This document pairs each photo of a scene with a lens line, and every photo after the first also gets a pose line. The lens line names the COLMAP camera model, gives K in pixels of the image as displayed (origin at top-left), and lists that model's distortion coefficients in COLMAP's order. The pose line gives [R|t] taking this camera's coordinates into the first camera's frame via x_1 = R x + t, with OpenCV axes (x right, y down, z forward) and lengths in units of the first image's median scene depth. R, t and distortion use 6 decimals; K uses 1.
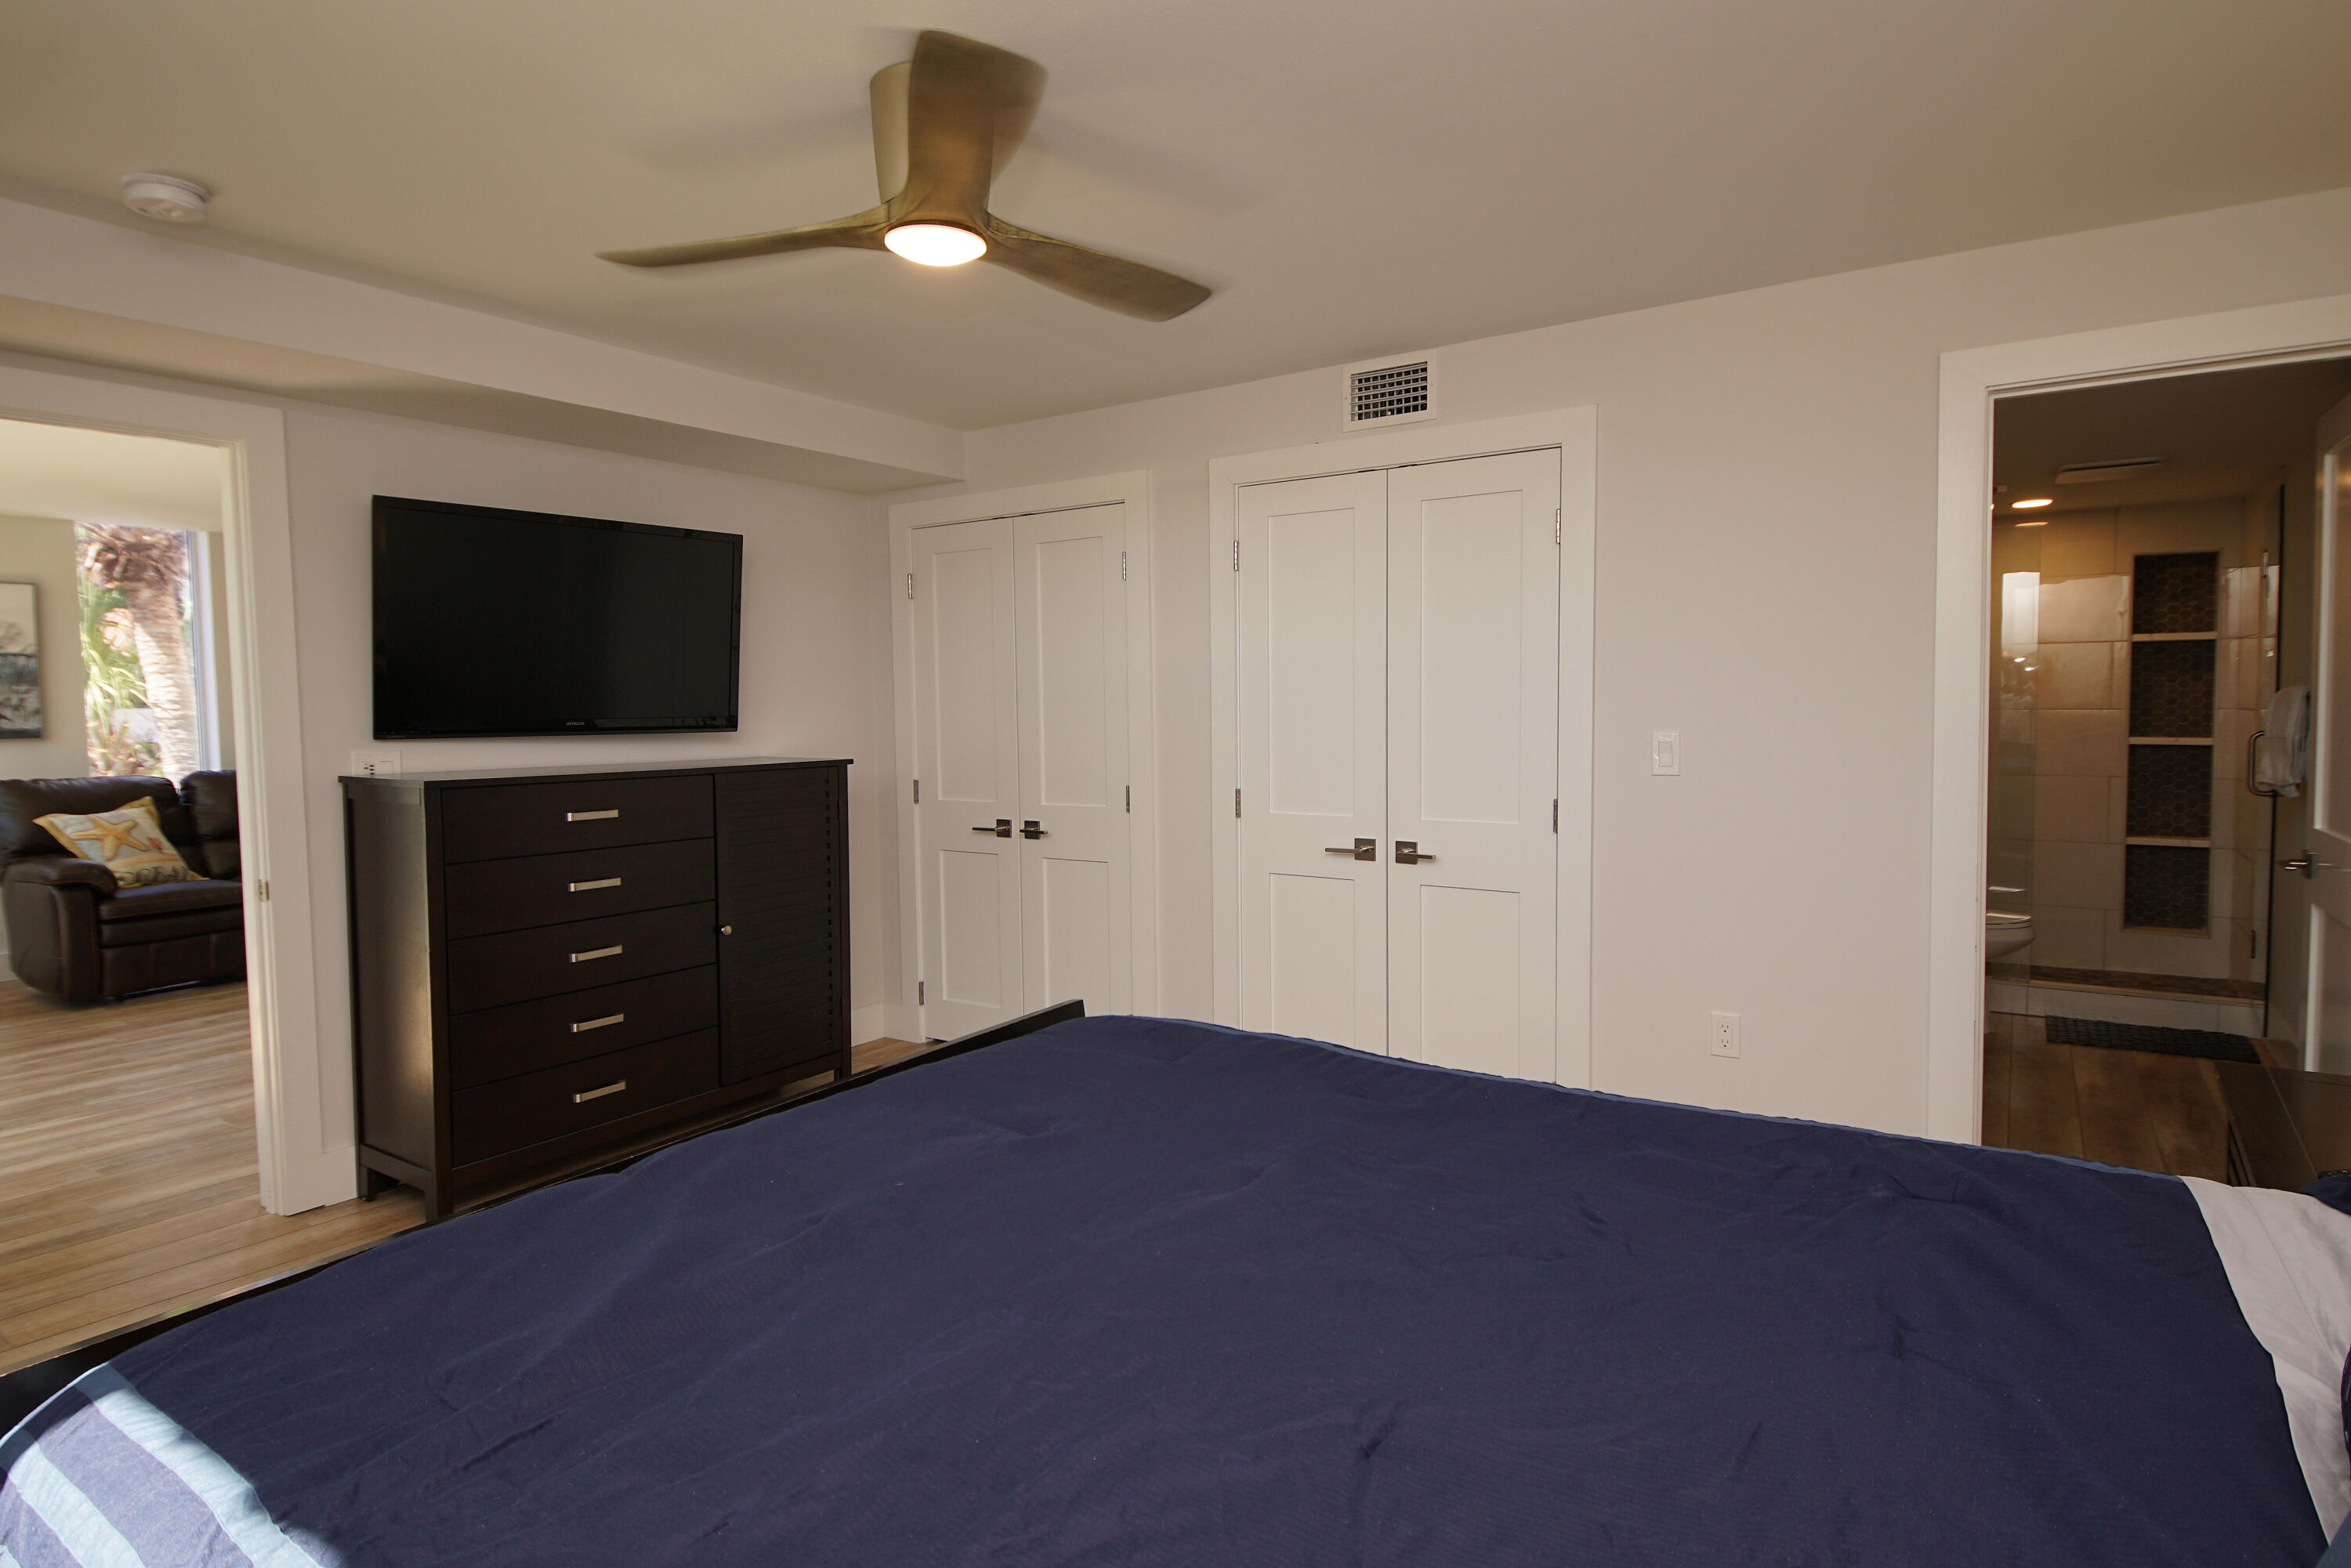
lens RADIAL K [[1264.8, 0, 1184.5], [0, 1264.8, 777.2], [0, 0, 1]] dist [-0.013577, -0.000648]
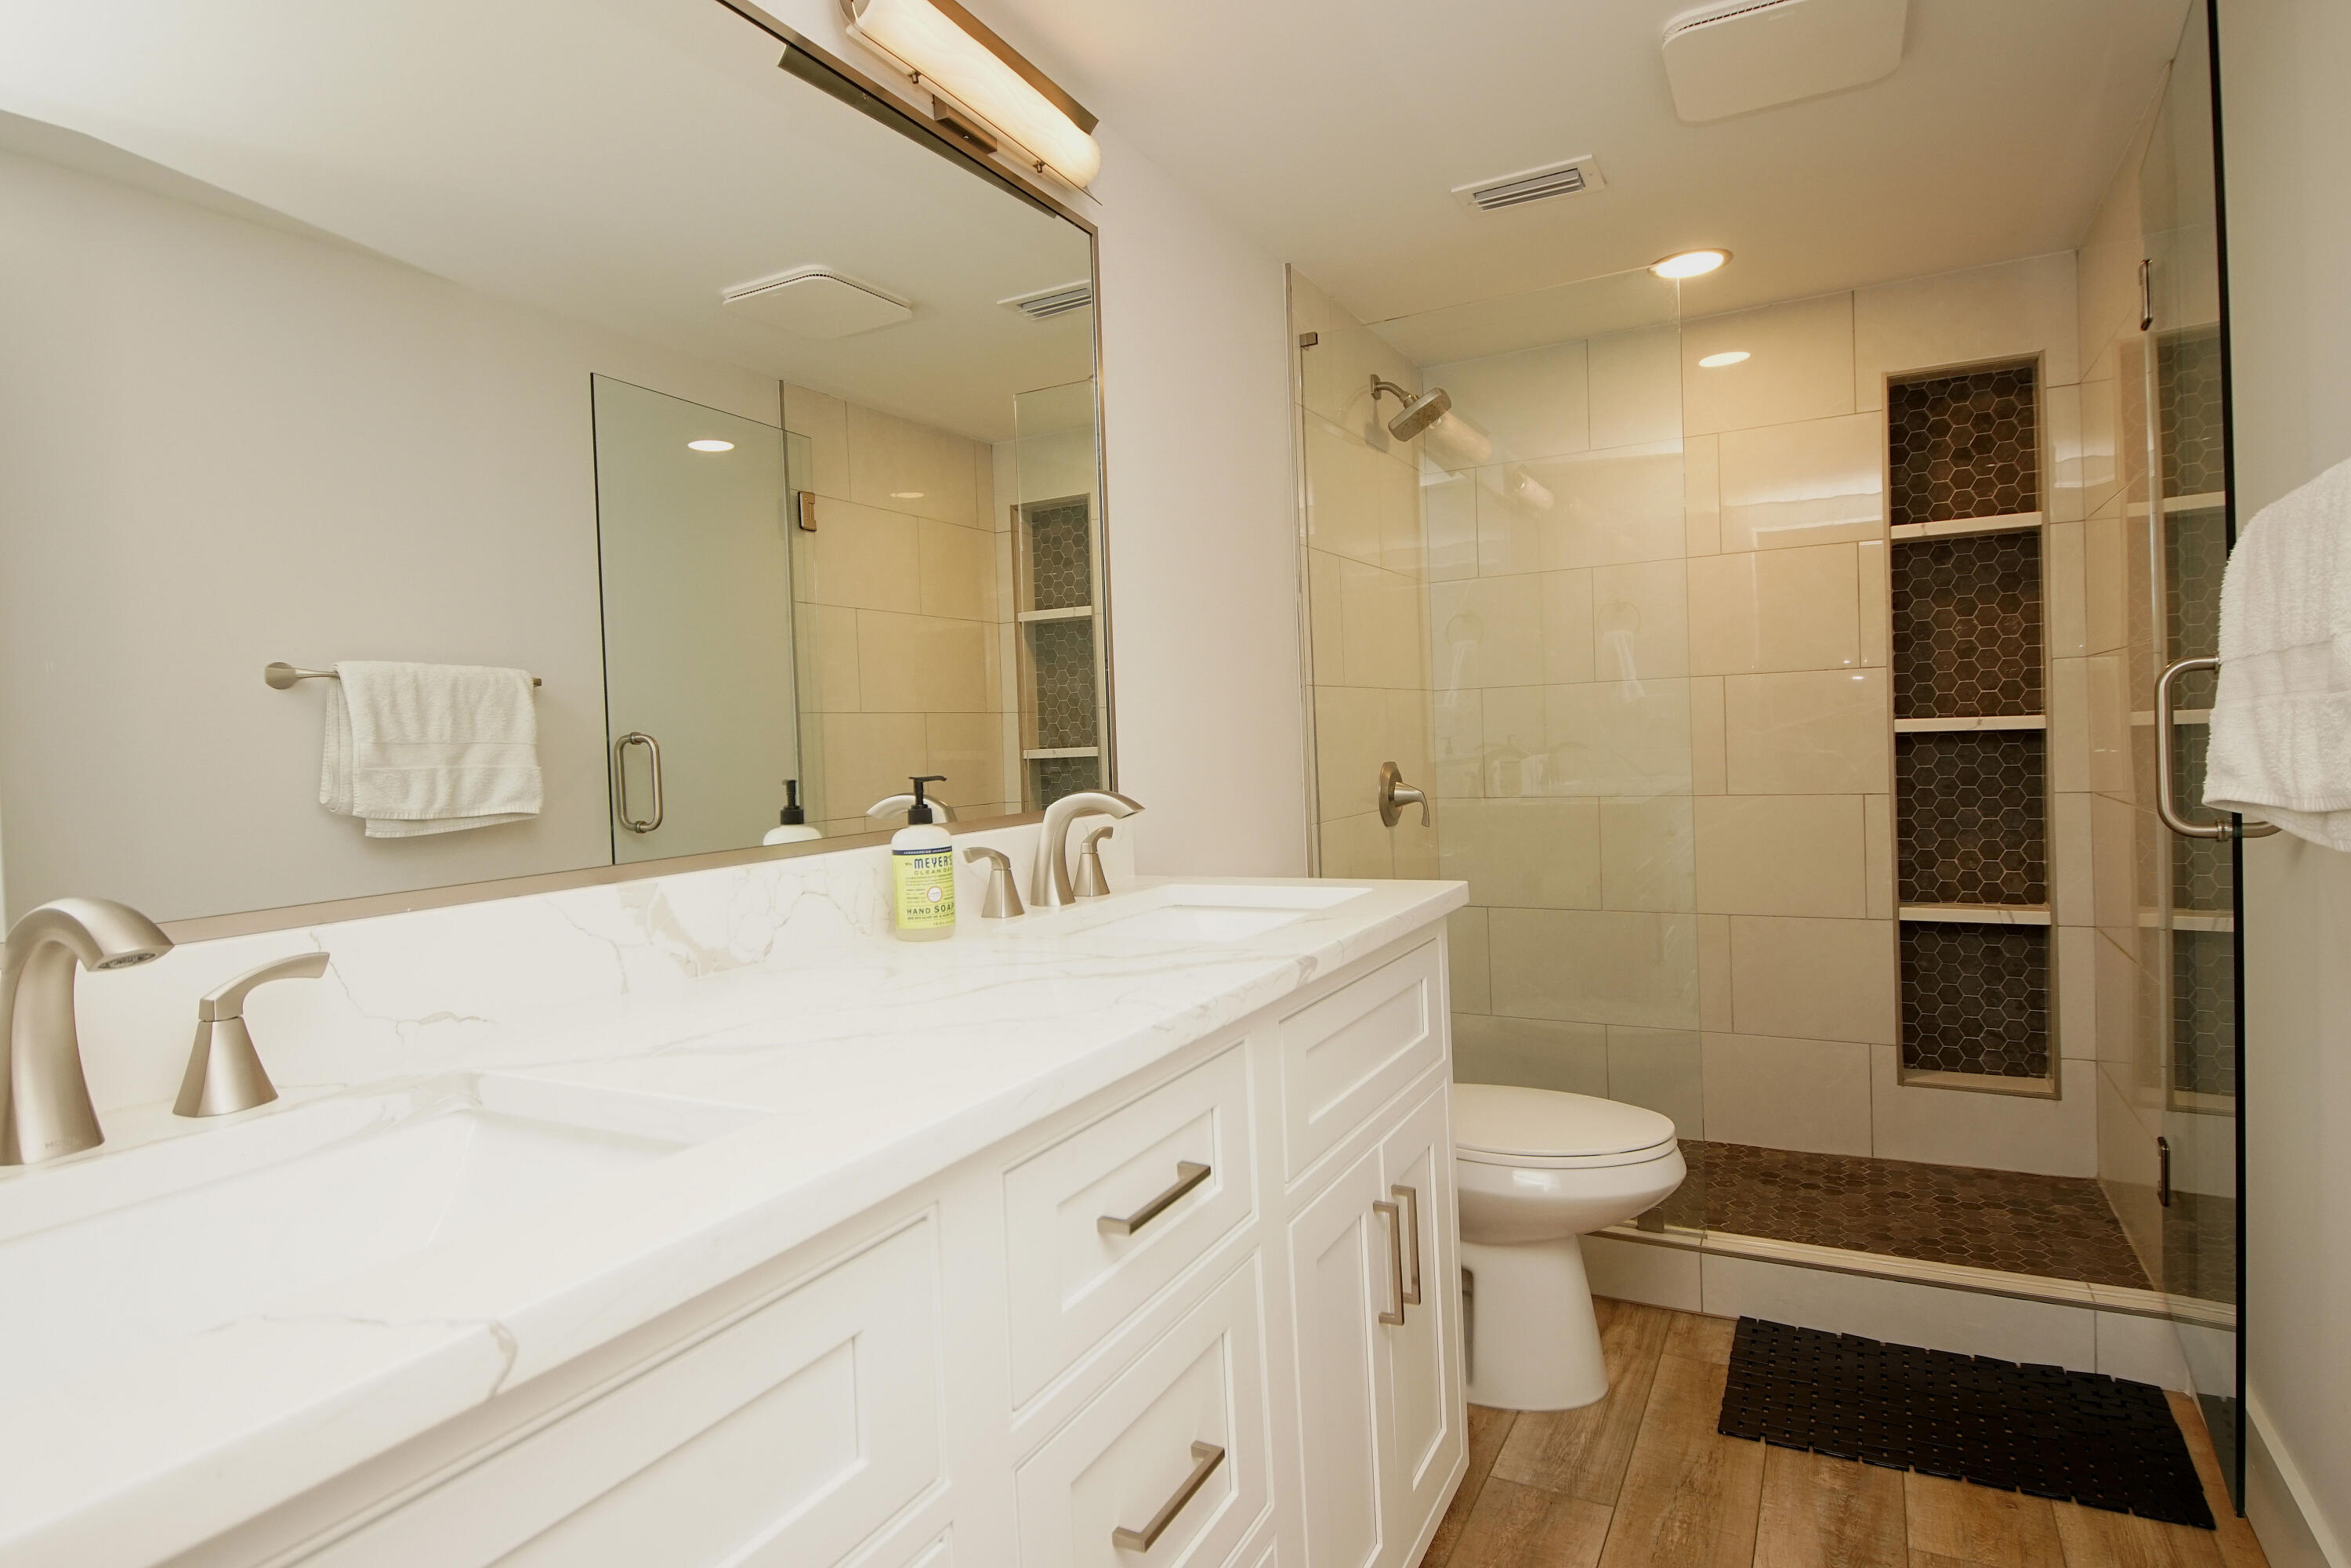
lens RADIAL K [[1258.8, 0, 1159.3], [0, 1258.8, 770.4], [0, 0, 1]] dist [0.031713, -0.030357]
pose [[0.995767, -0.029112, 0.087181, 0.396920], [0.031558, 0.999142, -0.026813, -0.005637], [-0.086326, 0.029451, 0.995832, 0.494015]]
